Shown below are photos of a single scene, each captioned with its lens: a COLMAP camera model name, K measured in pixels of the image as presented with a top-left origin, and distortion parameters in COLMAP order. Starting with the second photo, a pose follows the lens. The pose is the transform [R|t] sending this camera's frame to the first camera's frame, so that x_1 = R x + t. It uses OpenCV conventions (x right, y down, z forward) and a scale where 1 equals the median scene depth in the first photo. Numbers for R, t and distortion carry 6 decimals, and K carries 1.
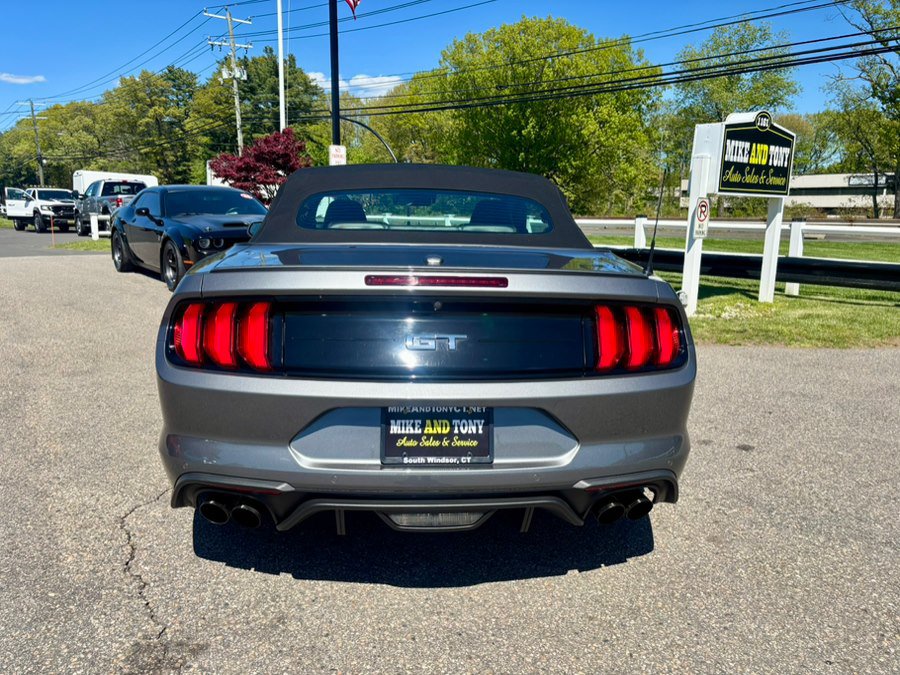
lens RADIAL K [[683.8, 0, 445.2], [0, 683.8, 343.4], [0, 0, 1]] dist [0.047727, -0.053975]
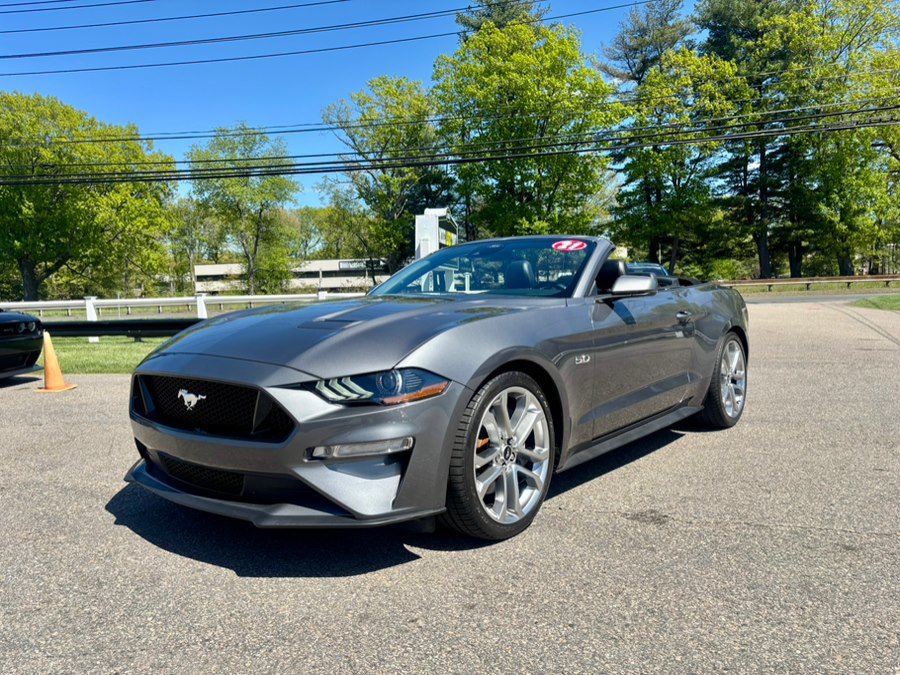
lens RADIAL K [[682.2, 0, 445.5], [0, 682.2, 341.7], [0, 0, 1]] dist [0.032922, -0.036958]
pose [[0.767081, -0.082242, 0.636257, -0.422510], [0.160062, 0.984921, -0.065663, 0.016258], [-0.621262, 0.152209, 0.768678, -0.005932]]
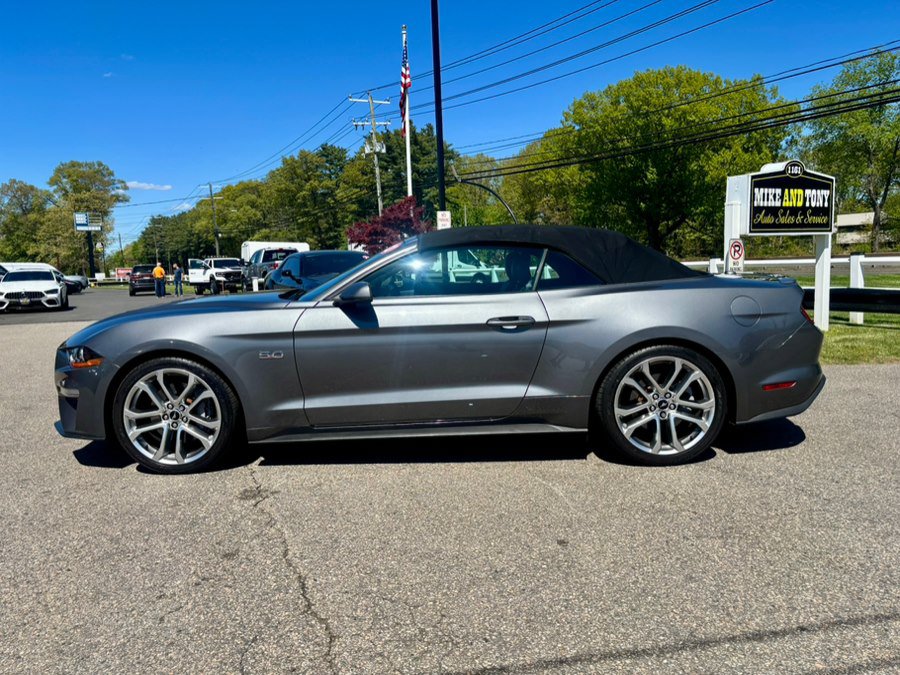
lens RADIAL K [[682.2, 0, 439.0], [0, 682.2, 340.9], [0, 0, 1]] dist [0.032922, -0.036958]
pose [[0.977315, -0.022927, -0.210547, 0.120413], [0.006413, 0.996871, -0.078785, 0.041751], [0.211695, 0.075647, 0.974404, -0.191536]]
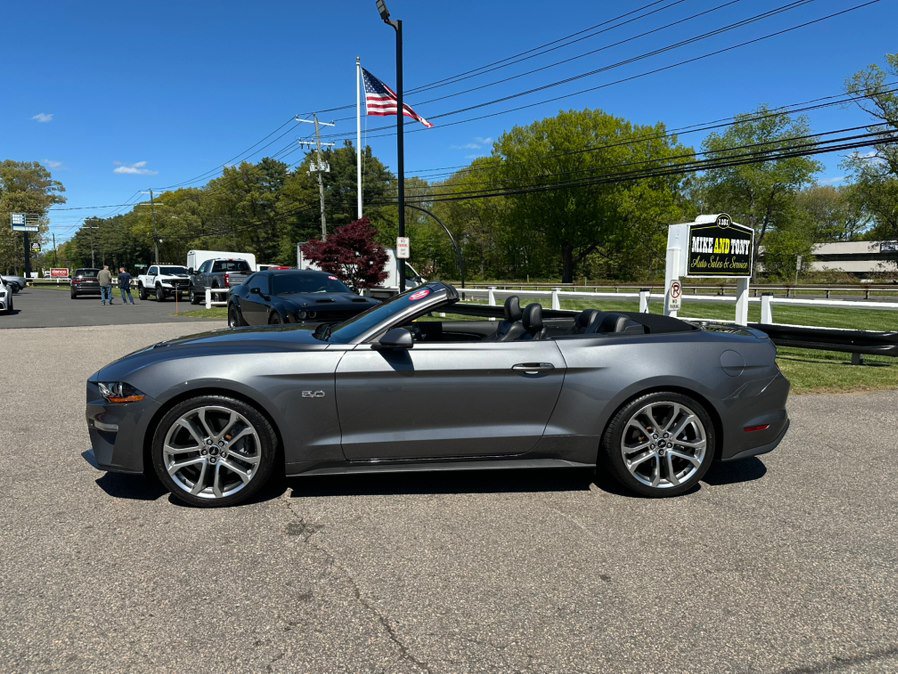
lens RADIAL K [[632.7, 0, 446.4], [0, 632.7, 340.5], [0, 0, 1]] dist [0.029578, -0.045504]
pose [[0.996121, -0.000175, -0.087998, 0.043596], [-0.007769, 0.995918, -0.089924, 0.014039], [0.087654, 0.090259, 0.992053, -0.212097]]
